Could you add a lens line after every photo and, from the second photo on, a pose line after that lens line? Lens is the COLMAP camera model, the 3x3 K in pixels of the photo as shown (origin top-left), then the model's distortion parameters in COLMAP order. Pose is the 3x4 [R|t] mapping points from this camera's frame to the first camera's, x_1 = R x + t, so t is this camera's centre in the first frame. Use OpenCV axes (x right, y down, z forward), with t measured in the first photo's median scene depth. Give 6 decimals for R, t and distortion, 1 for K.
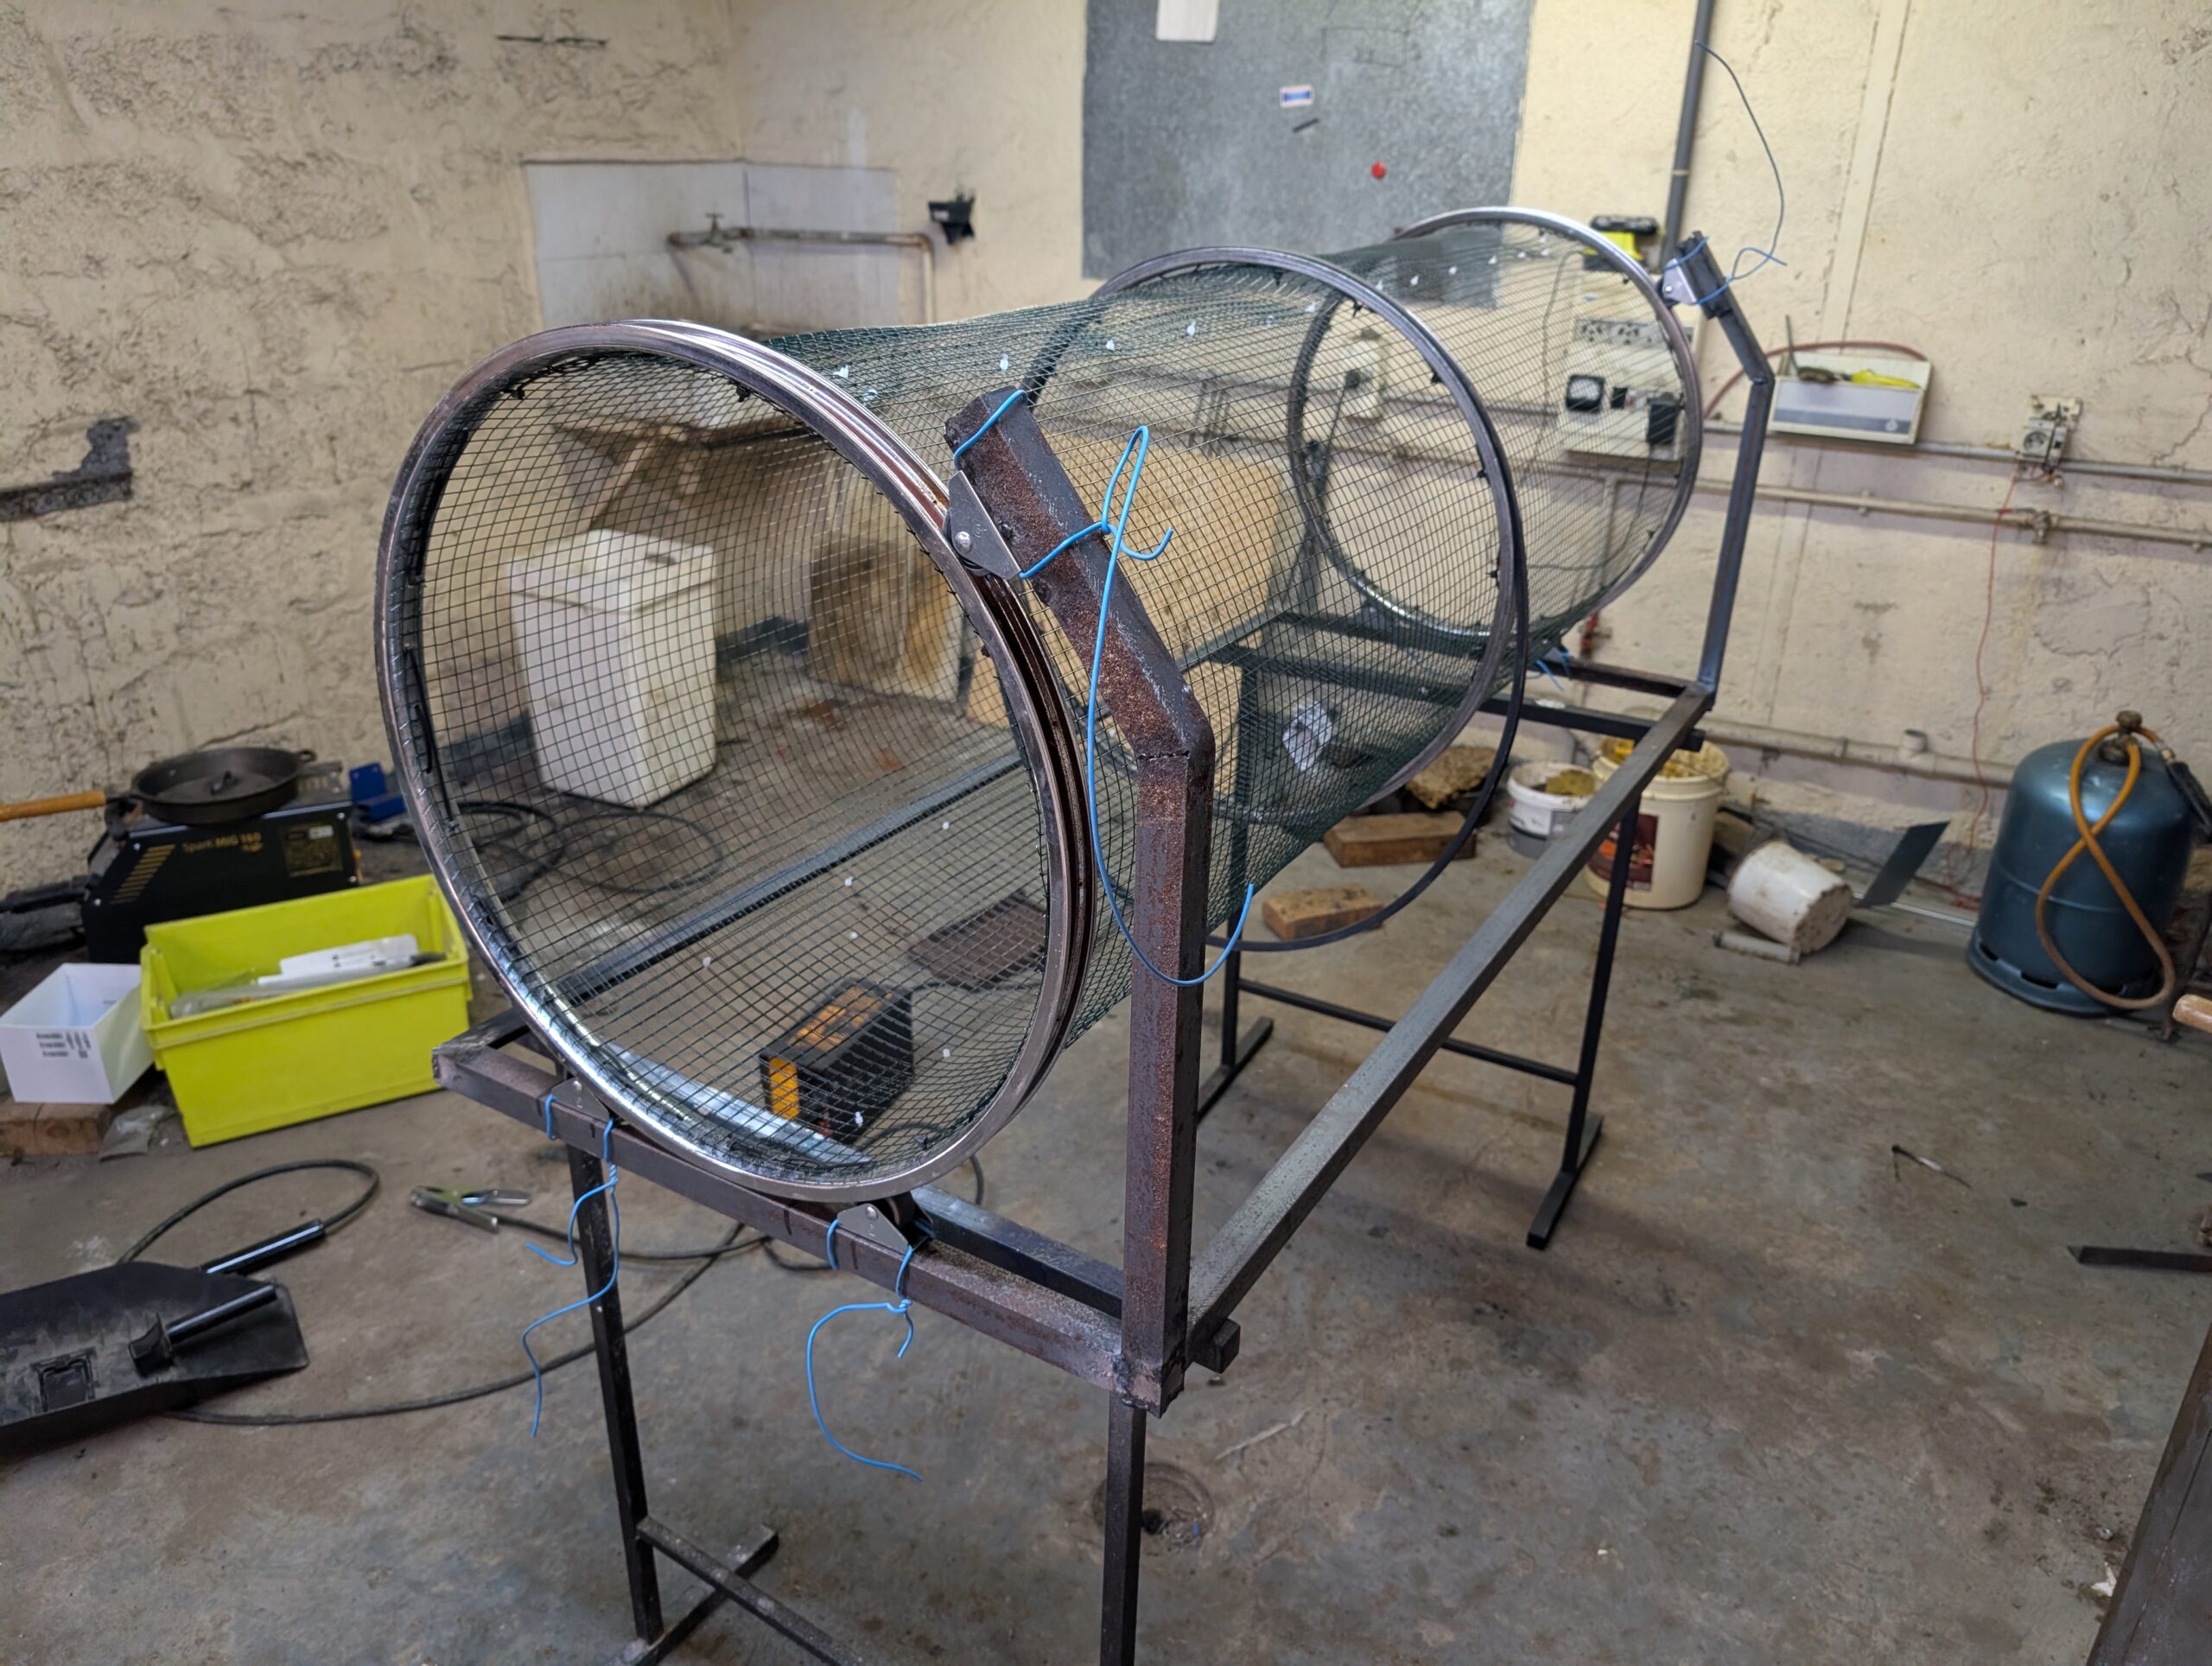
lens RADIAL K [[1590.8, 0, 1121.5], [0, 1590.8, 833.5], [0, 0, 1]] dist [0.009078, -0.008677]
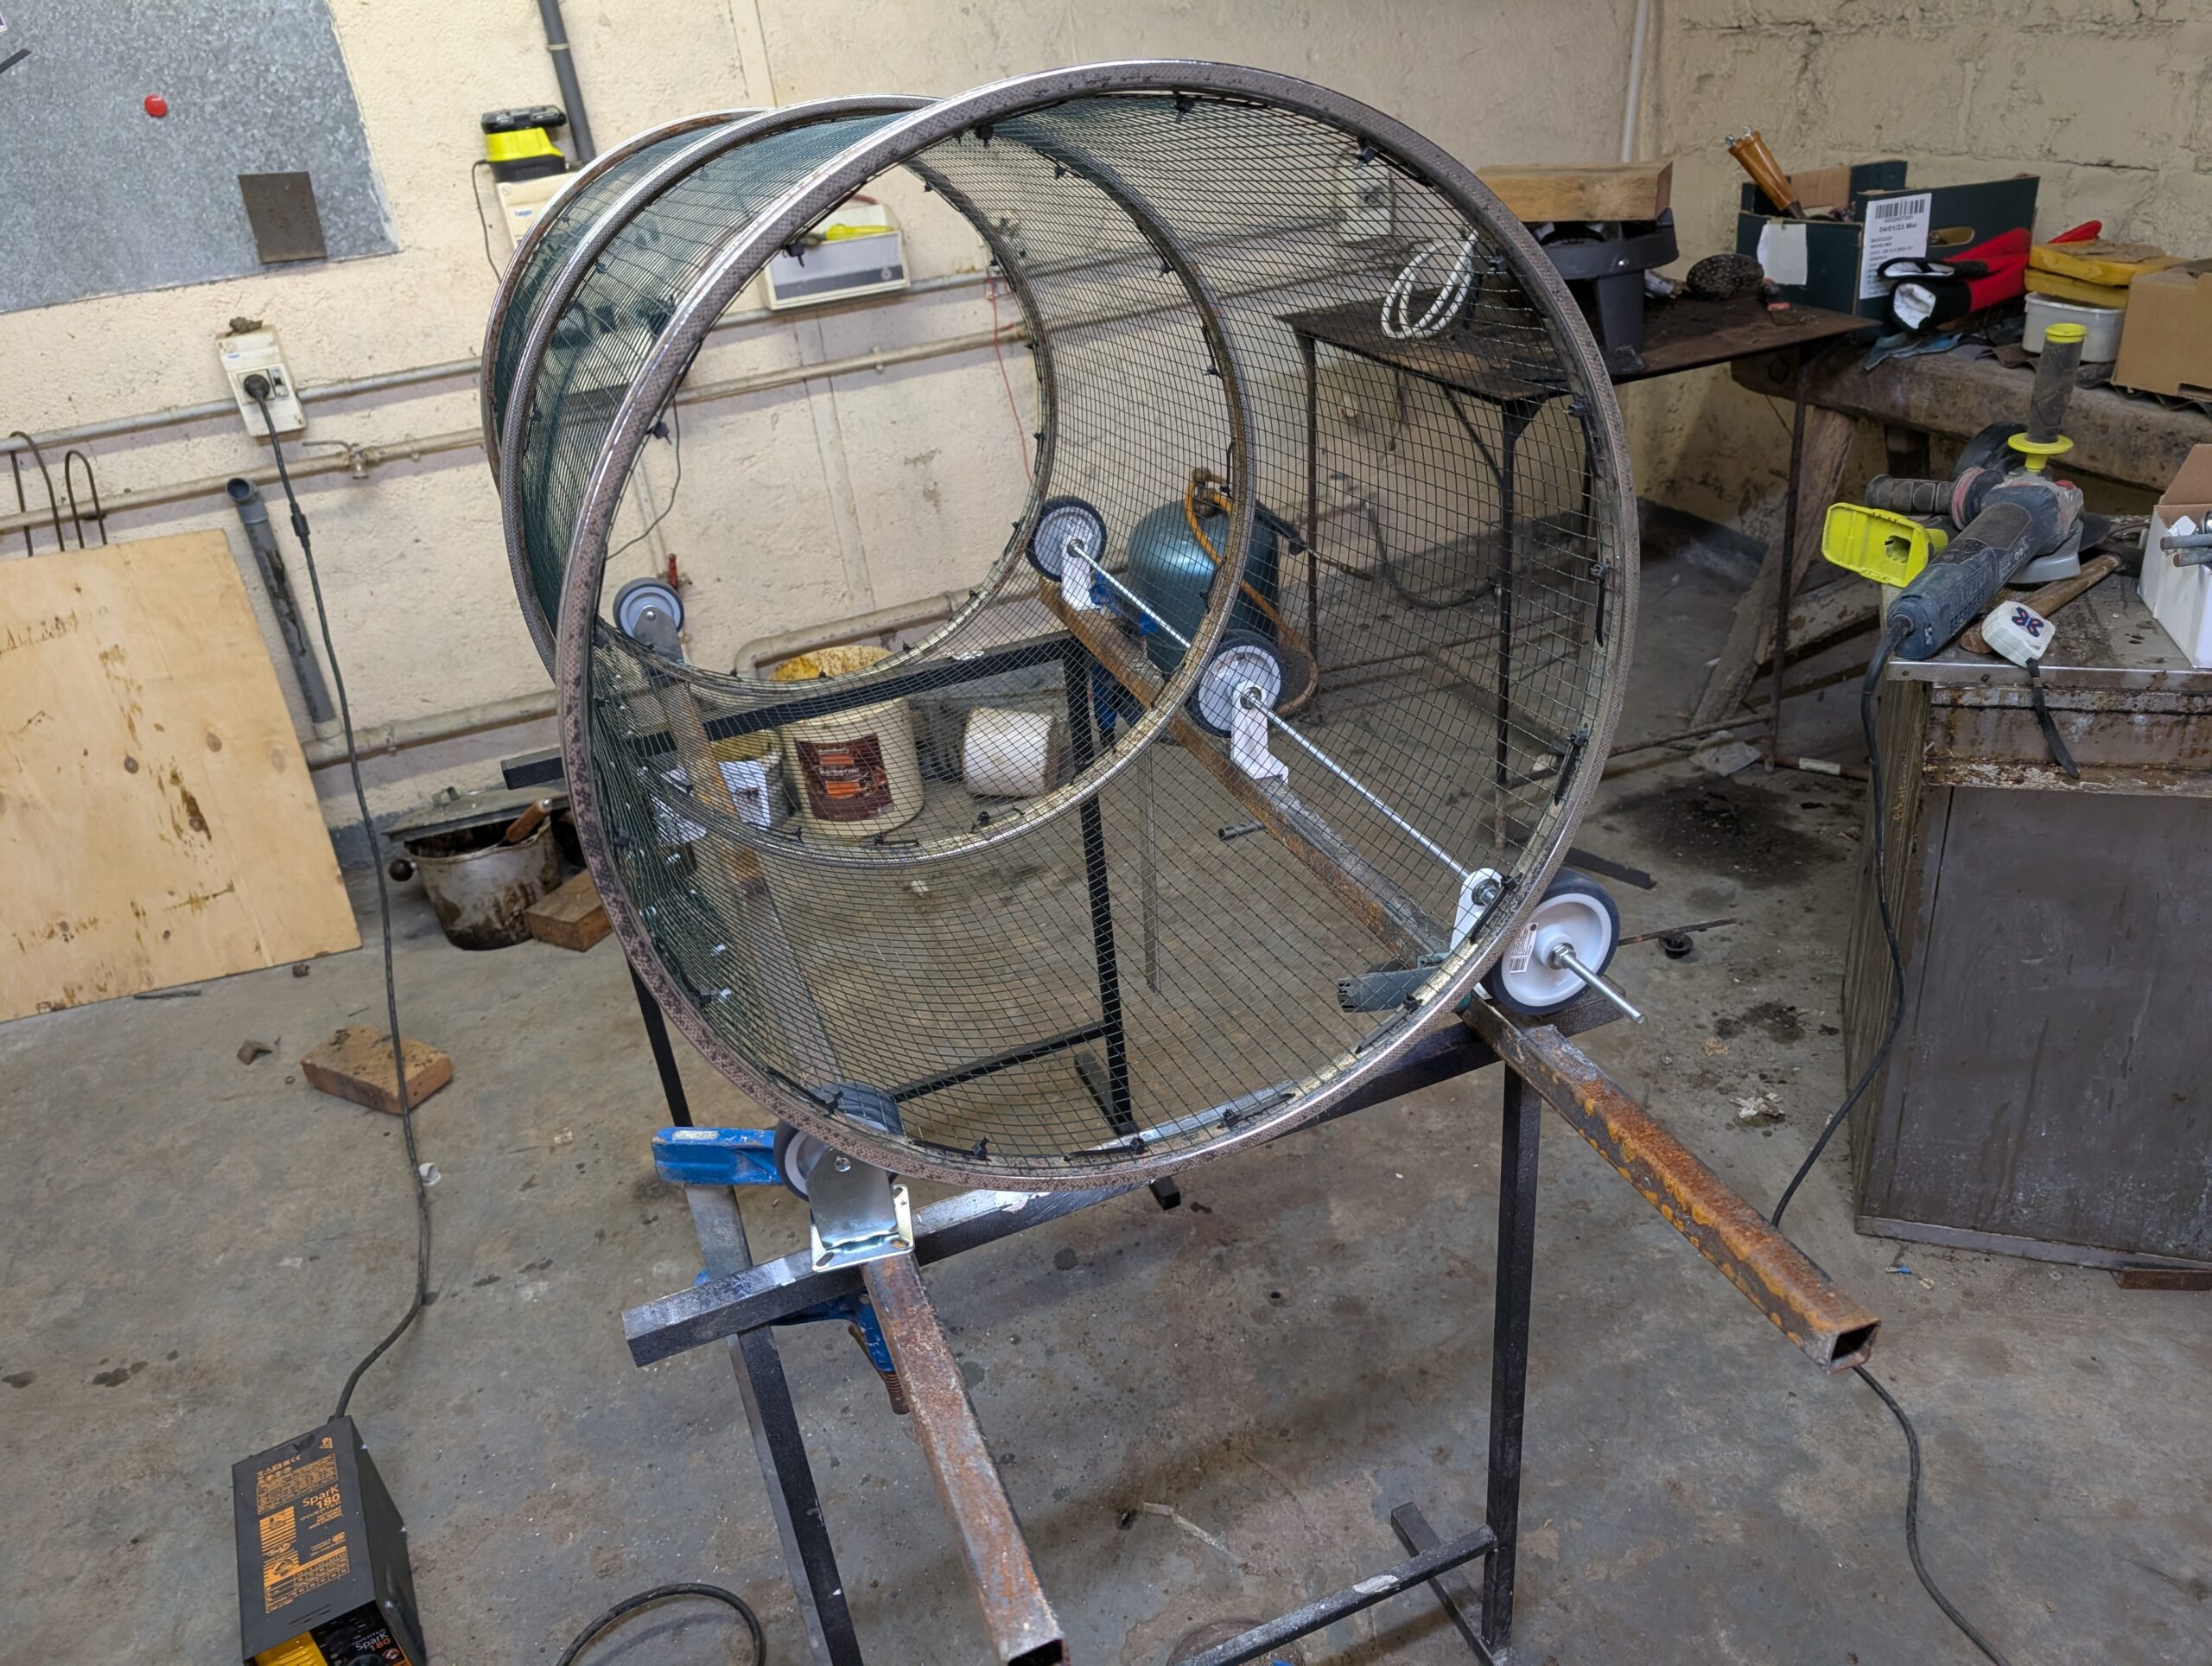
lens RADIAL K [[1590.8, 0, 1131.5], [0, 1590.8, 849.2], [0, 0, 1]] dist [0.009078, -0.008677]
pose [[0.622549, -0.454236, 0.637262, -0.190796], [0.418780, 0.881271, 0.219053, -0.089815], [-0.661102, 0.130501, 0.738859, 0.210199]]
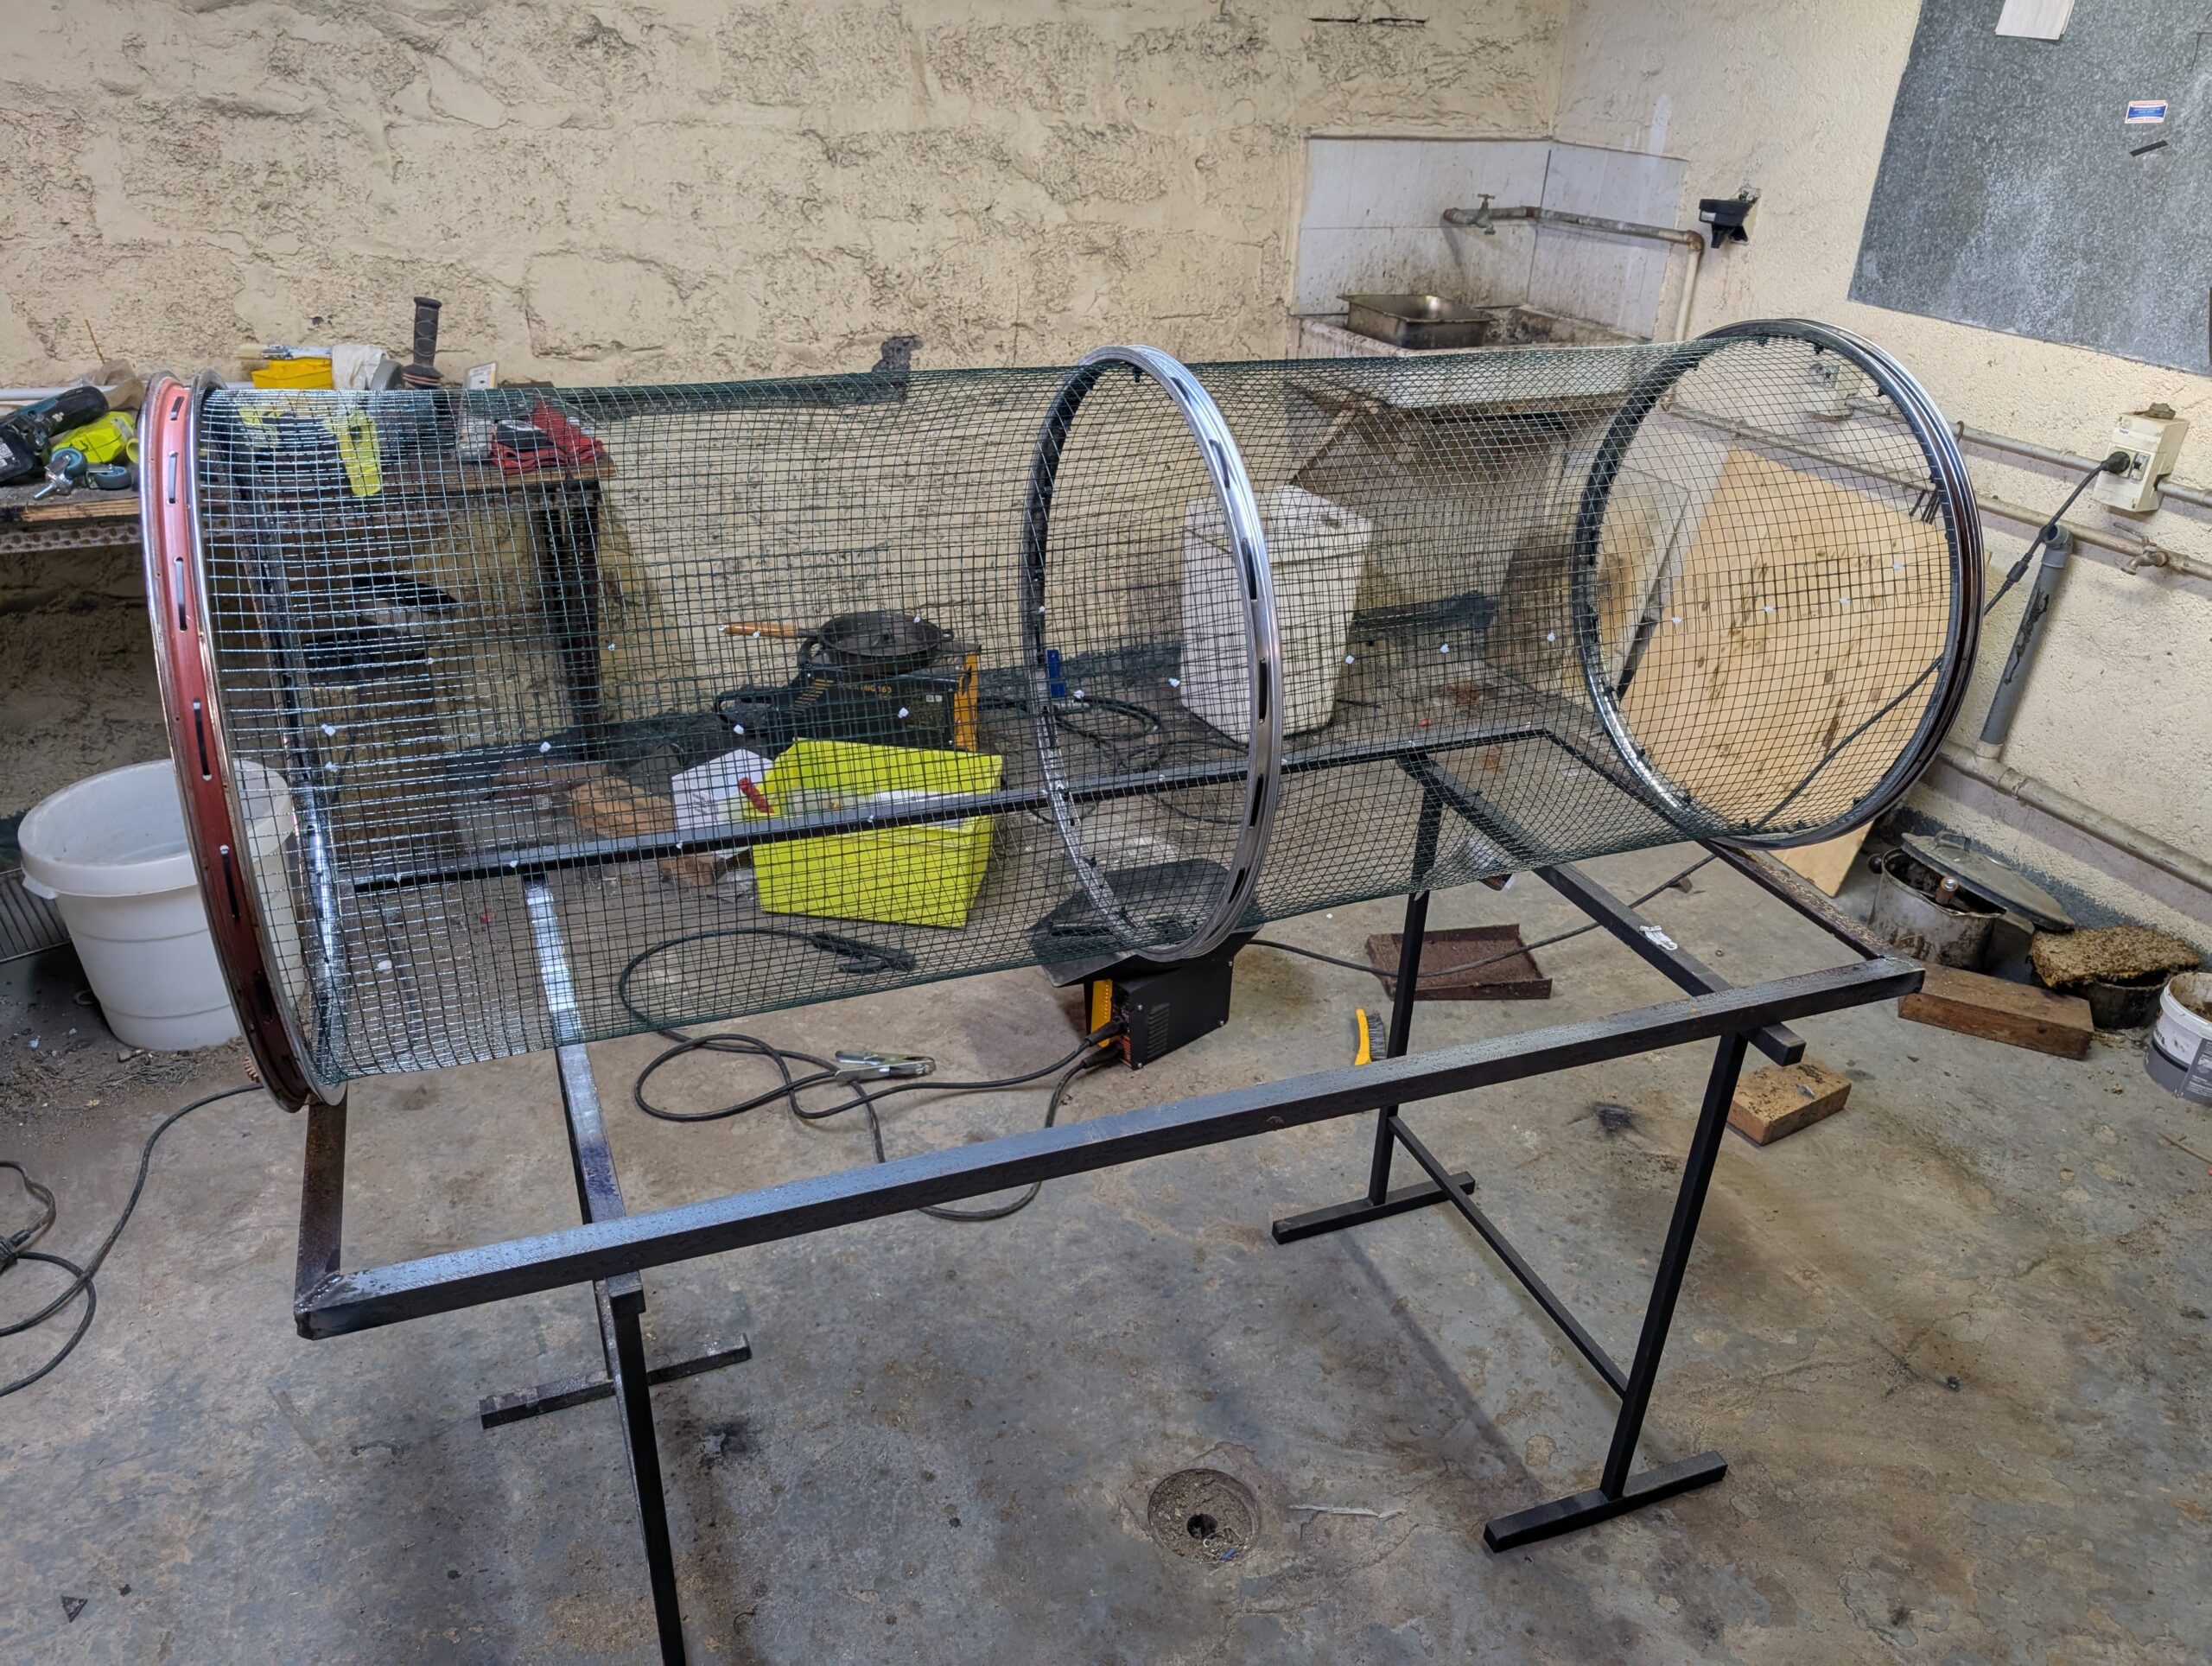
lens RADIAL K [[1590.8, 0, 1103.2], [0, 1590.8, 845.4], [0, 0, 1]] dist [0.009078, -0.008677]
pose [[0.810013, 0.287238, -0.511248, 0.213351], [-0.261965, 0.957238, 0.122758, -0.063185], [0.524646, 0.034494, 0.850621, 0.031233]]
